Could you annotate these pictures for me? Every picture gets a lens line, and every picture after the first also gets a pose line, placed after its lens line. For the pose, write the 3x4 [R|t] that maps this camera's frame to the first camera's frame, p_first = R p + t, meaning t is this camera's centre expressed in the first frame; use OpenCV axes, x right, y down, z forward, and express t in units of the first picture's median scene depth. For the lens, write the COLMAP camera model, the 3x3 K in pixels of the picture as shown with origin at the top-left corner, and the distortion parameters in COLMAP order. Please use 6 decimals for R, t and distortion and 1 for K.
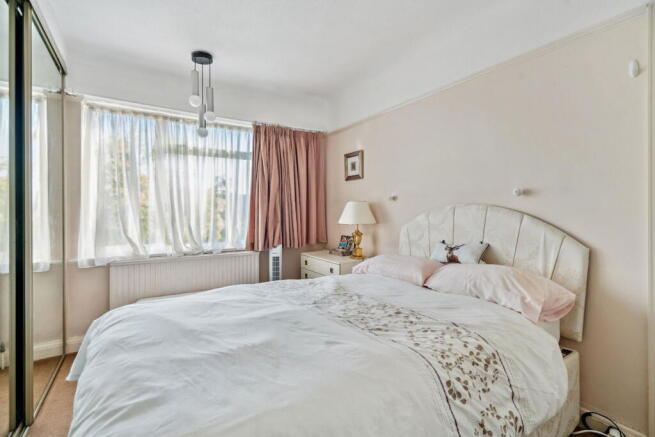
lens RADIAL K [[298.2, 0, 329.8], [0, 298.2, 207.1], [0, 0, 1]] dist [-0.001355, 0.000270]
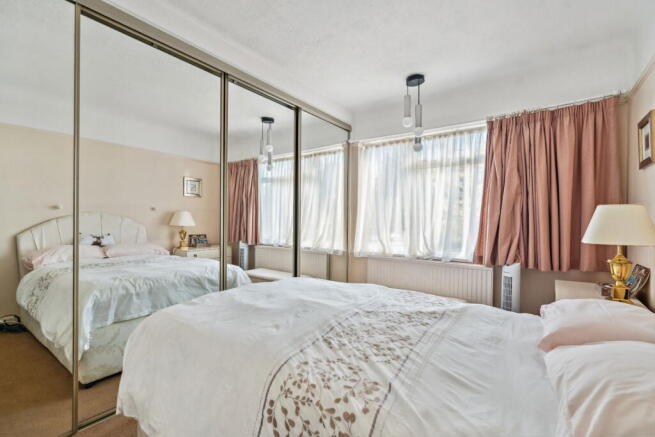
lens RADIAL K [[298.2, 0, 328.0], [0, 298.2, 219.5], [0, 0, 1]] dist [-0.001355, 0.000270]
pose [[0.357706, 0.008380, -0.933797, 0.436020], [-0.001043, 0.999963, 0.008574, 0.003877], [0.933834, -0.002093, 0.357701, 0.274397]]
